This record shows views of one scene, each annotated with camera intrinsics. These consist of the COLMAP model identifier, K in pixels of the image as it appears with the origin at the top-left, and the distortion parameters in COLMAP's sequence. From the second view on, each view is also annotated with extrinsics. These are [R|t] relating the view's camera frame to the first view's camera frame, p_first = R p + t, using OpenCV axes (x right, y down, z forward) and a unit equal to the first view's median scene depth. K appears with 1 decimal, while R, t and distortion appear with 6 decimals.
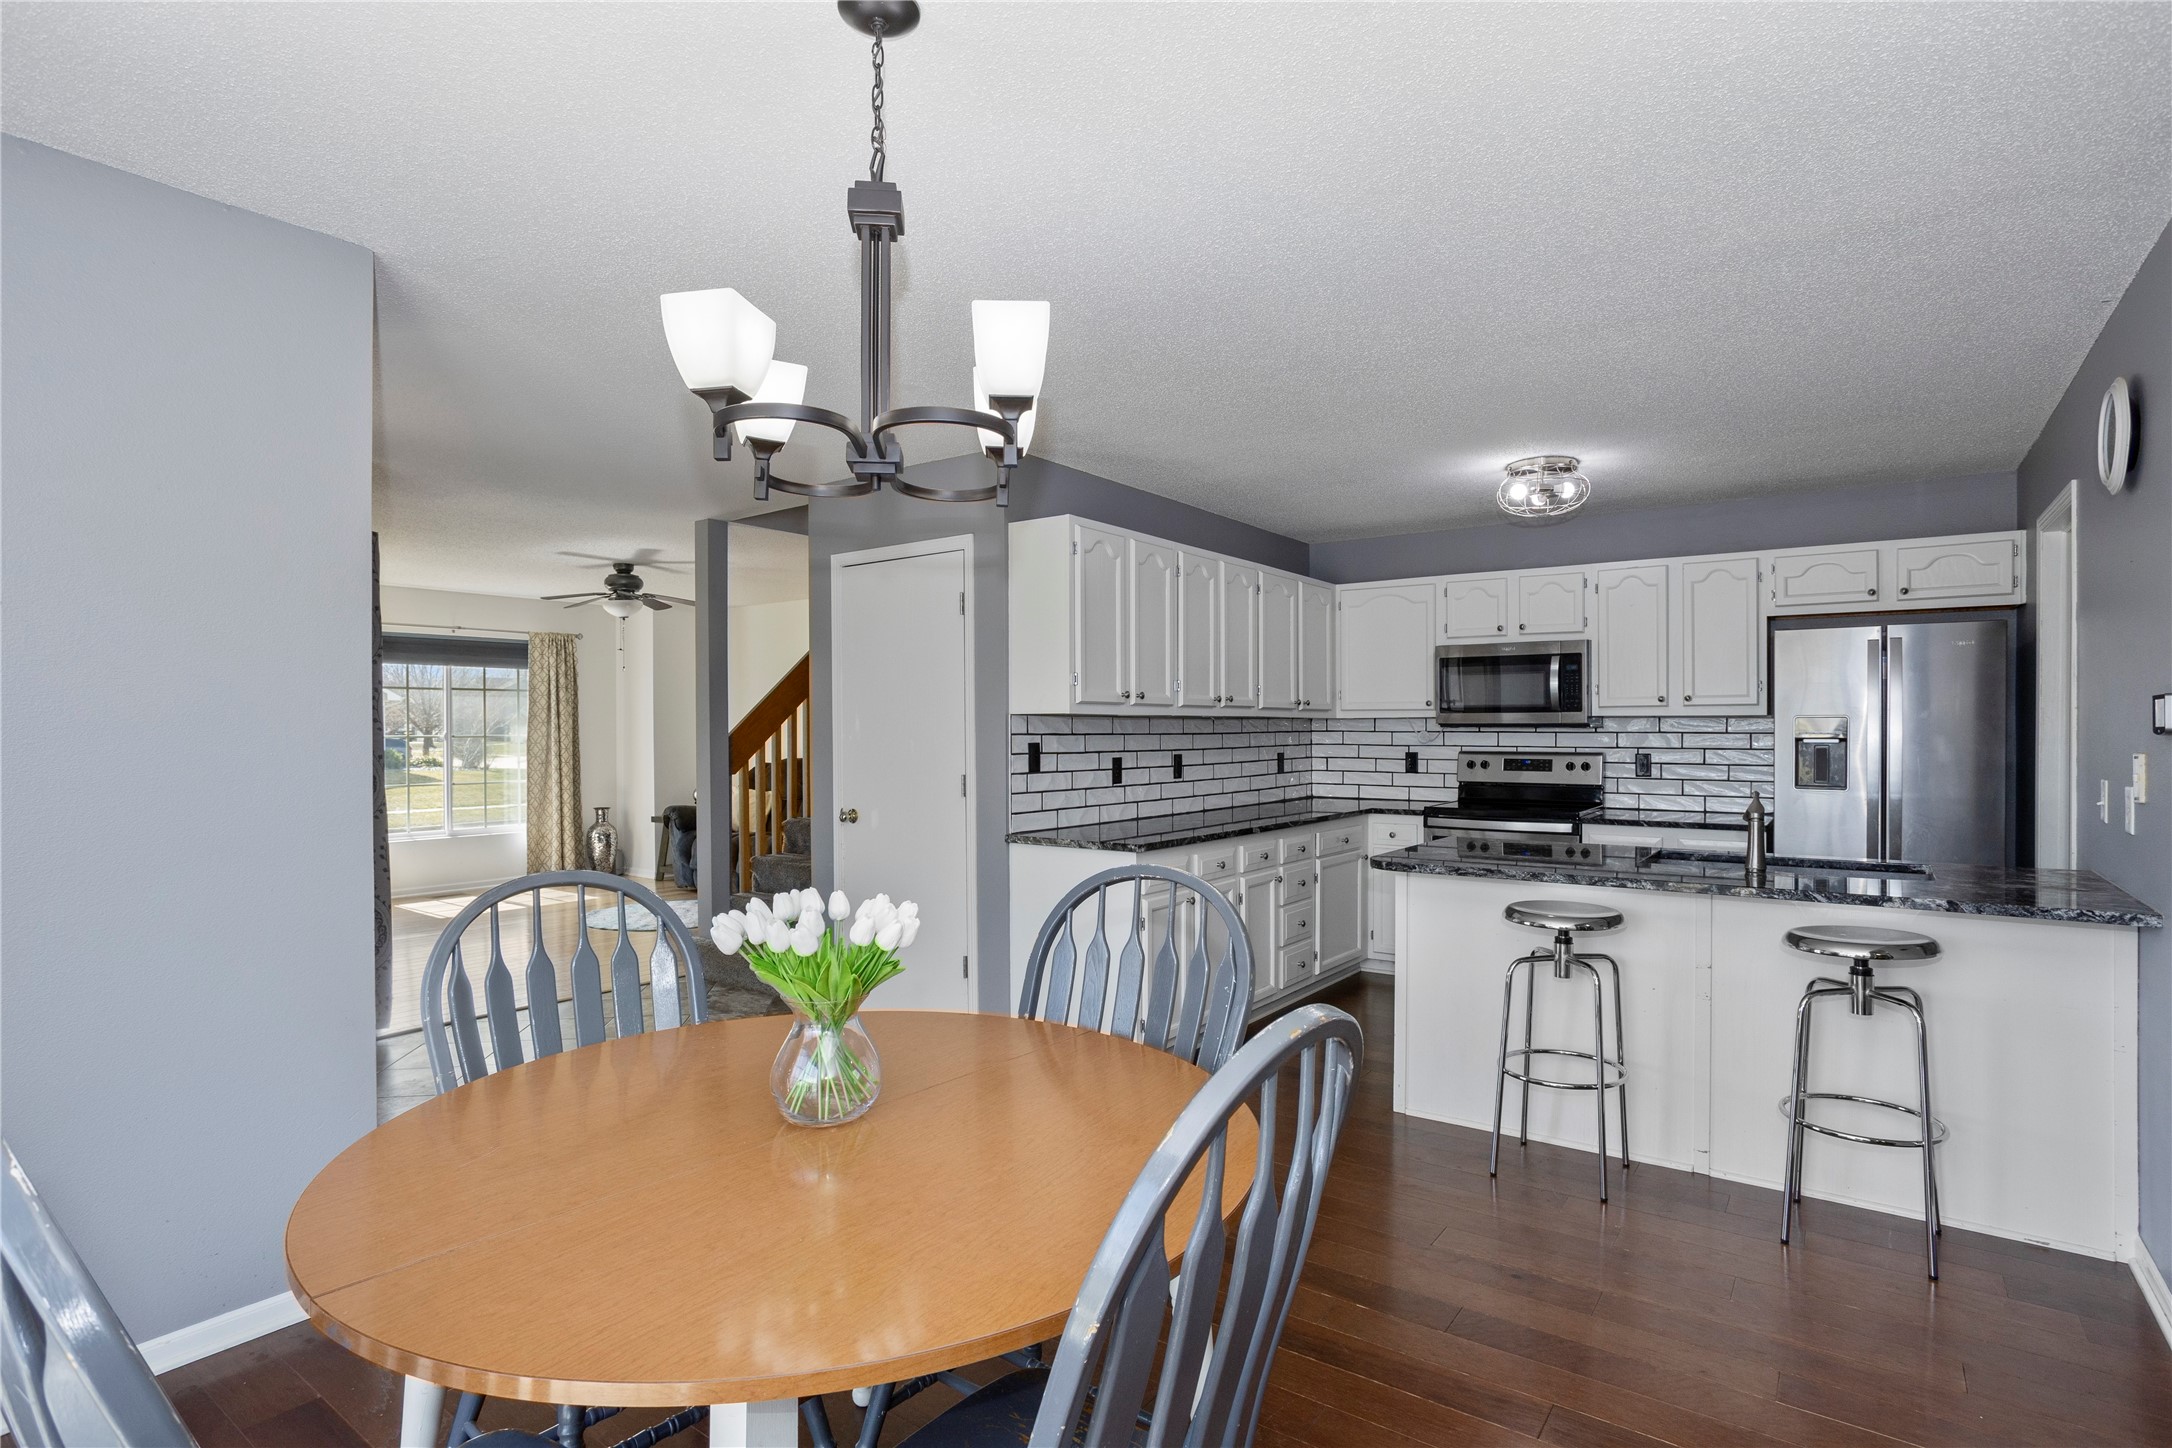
lens RADIAL K [[1073.1, 0, 1093.2], [0, 1073.1, 728.8], [0, 0, 1]] dist [-0.054947, 0.027852]
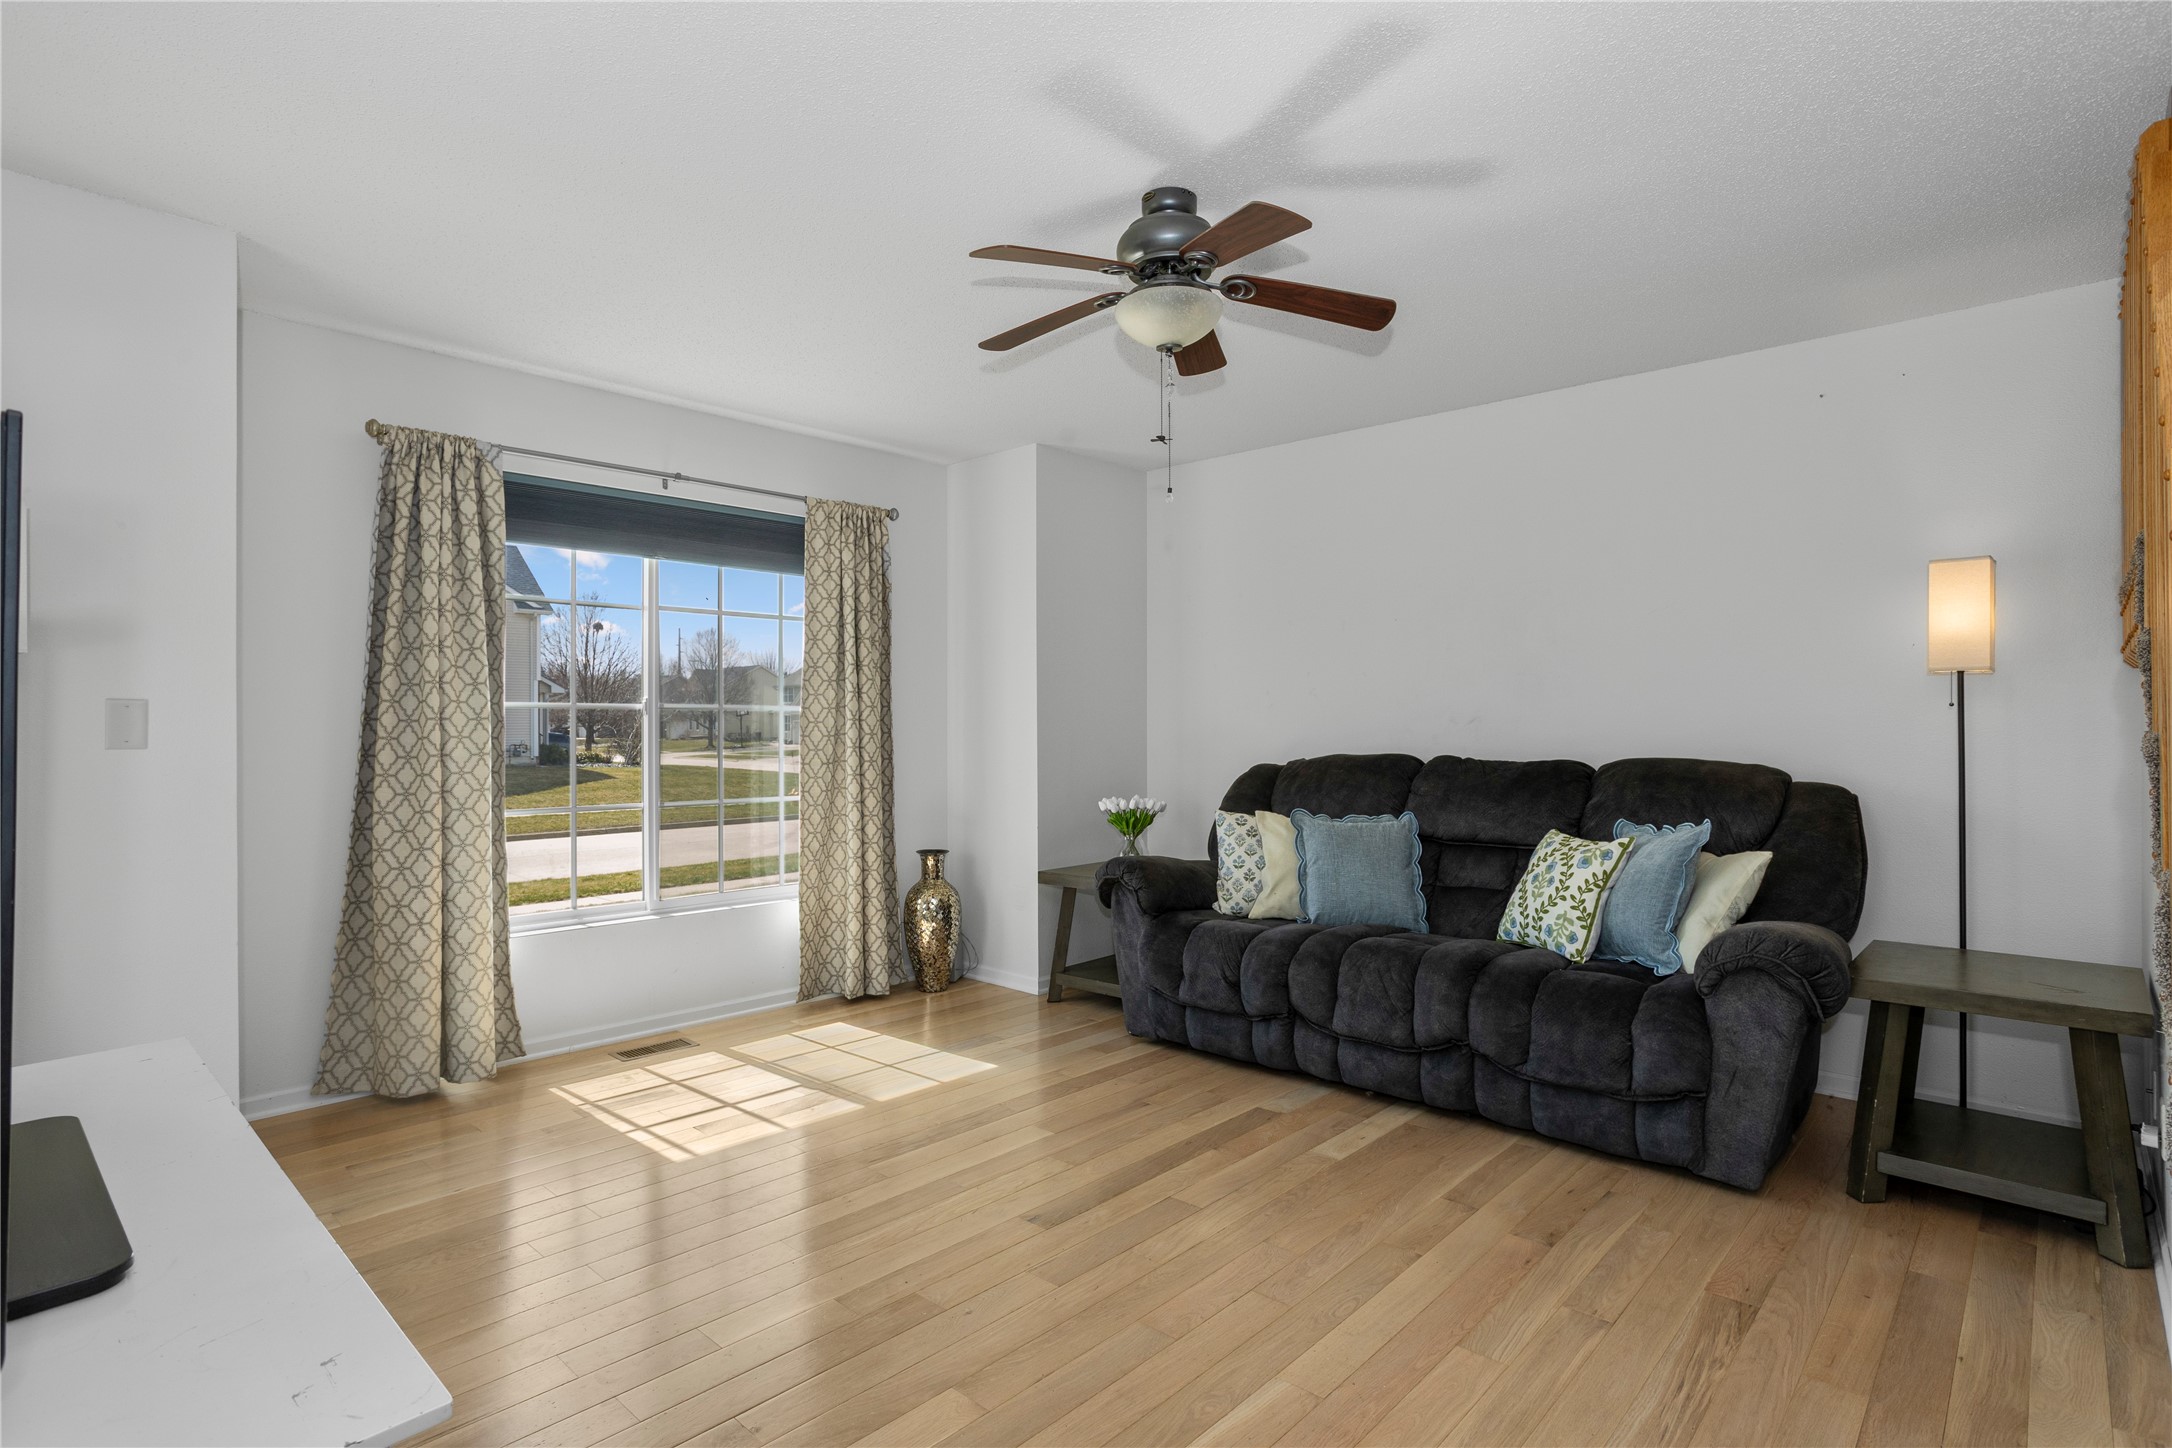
lens RADIAL K [[1073.1, 0, 1093.2], [0, 1073.1, 728.8], [0, 0, 1]] dist [-0.054947, 0.027852]
pose [[0.992920, 0.003042, -0.118745, -0.327578], [-0.002965, 0.999995, 0.000830, 0.015197], [0.118747, -0.000472, 0.992924, 0.502183]]
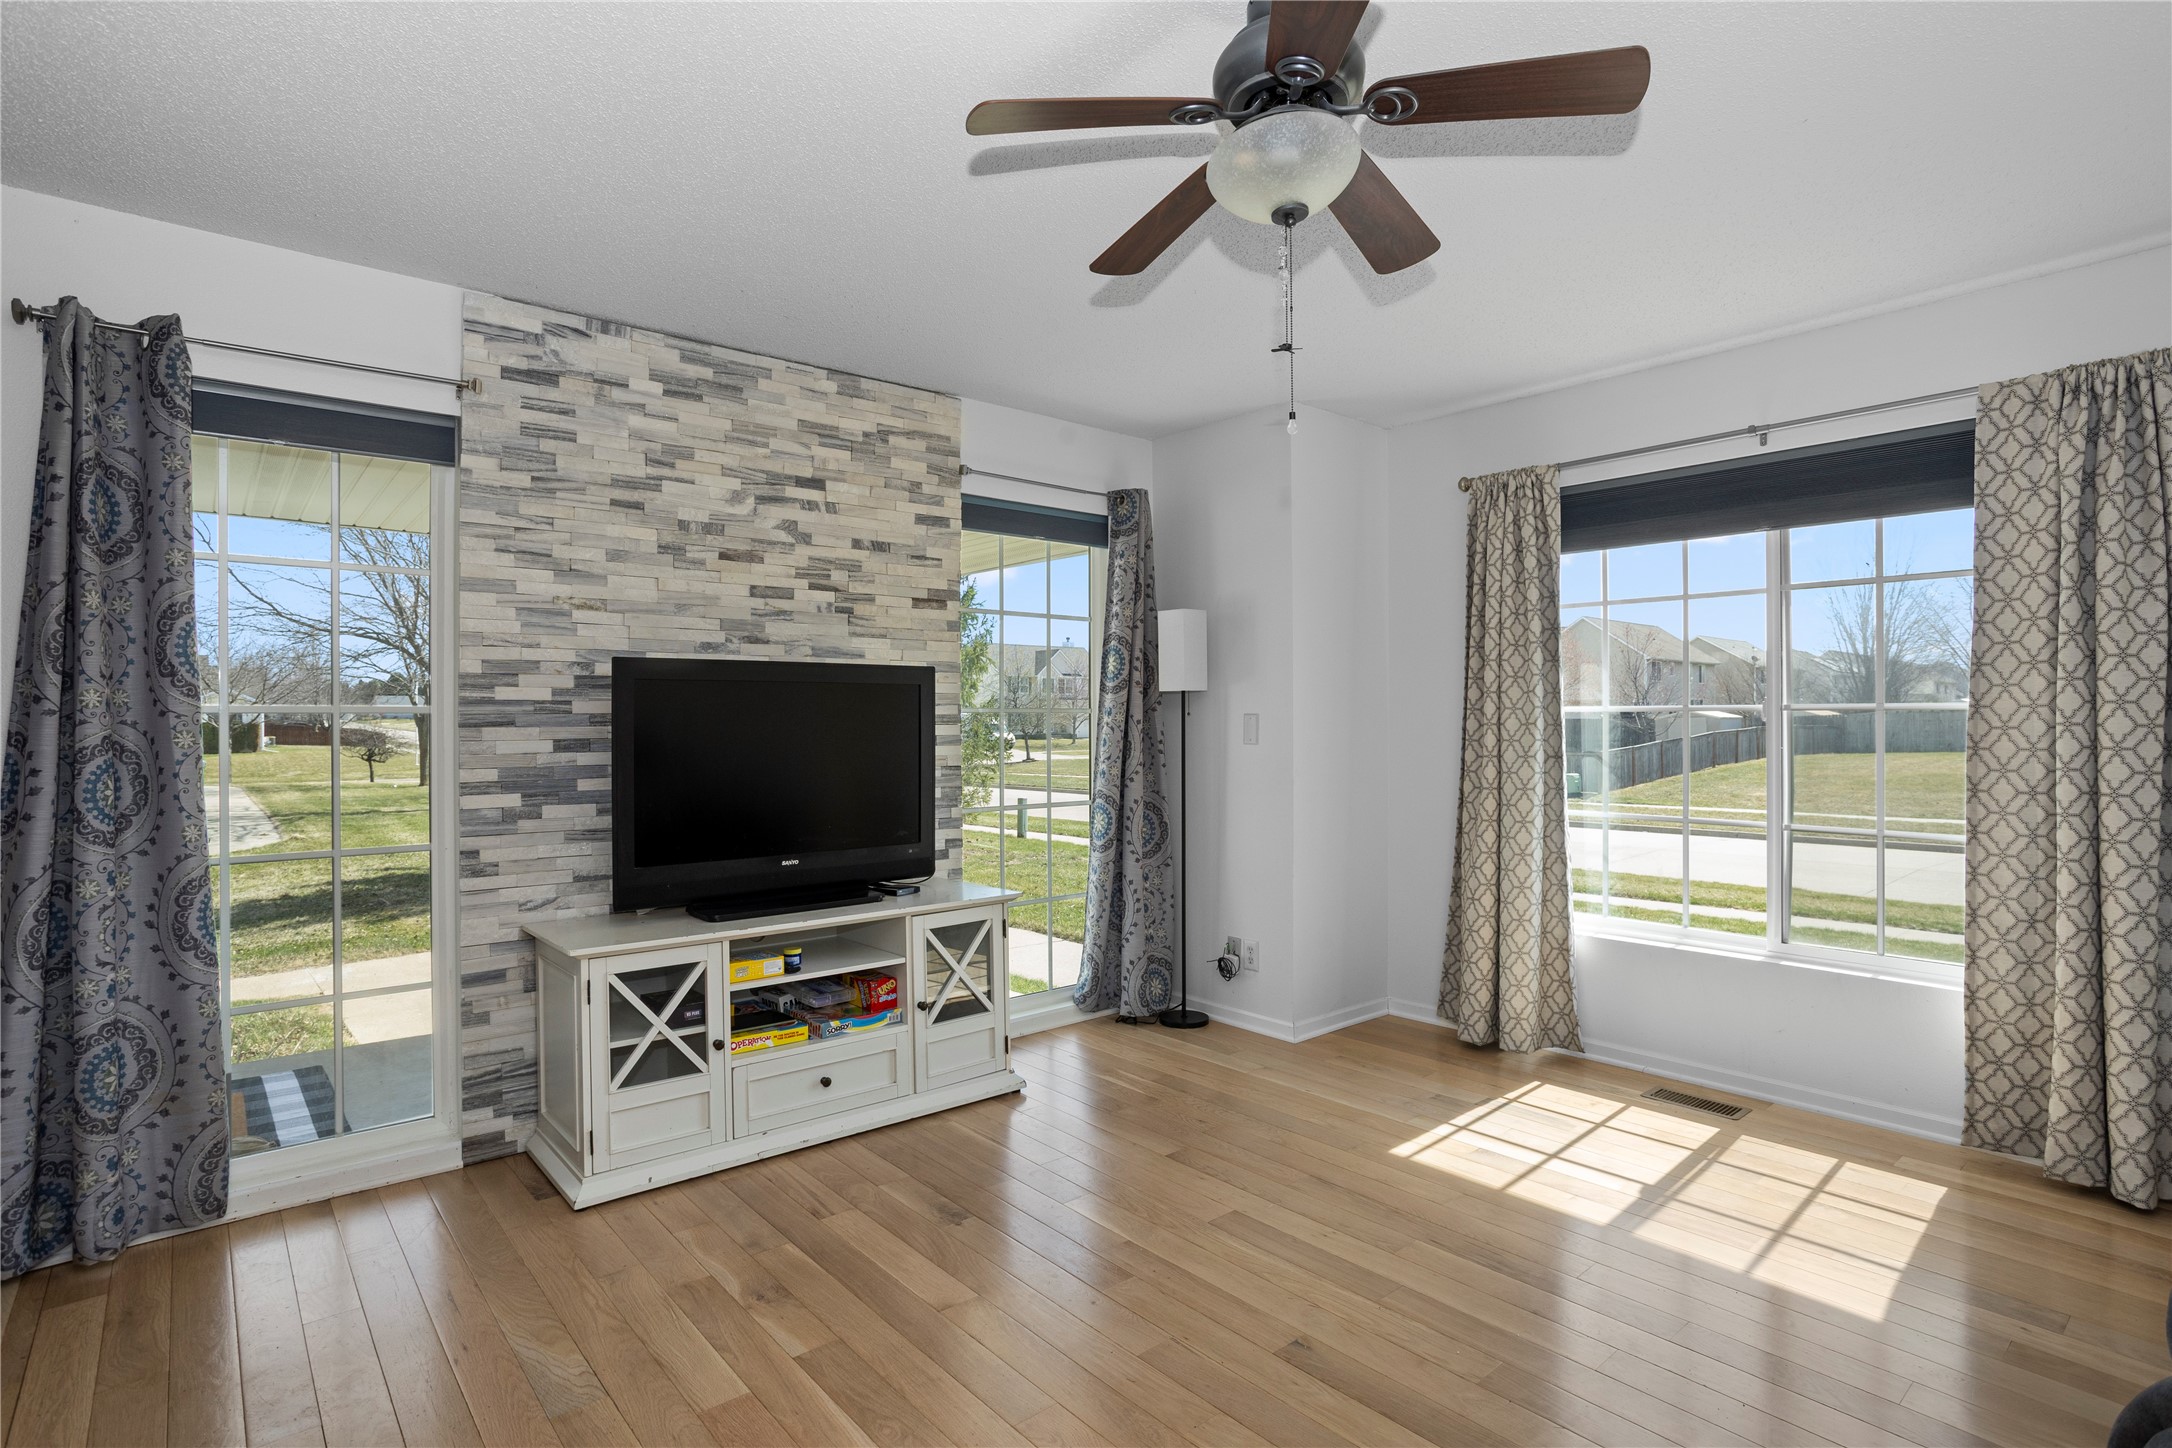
lens RADIAL K [[1073.1, 0, 1093.2], [0, 1073.1, 728.8], [0, 0, 1]] dist [-0.054947, 0.027852]
pose [[-0.234538, 0.016275, -0.971971, -0.150297], [0.003286, 0.999867, 0.015949, 0.007335], [0.972102, 0.000546, -0.234560, 0.779786]]
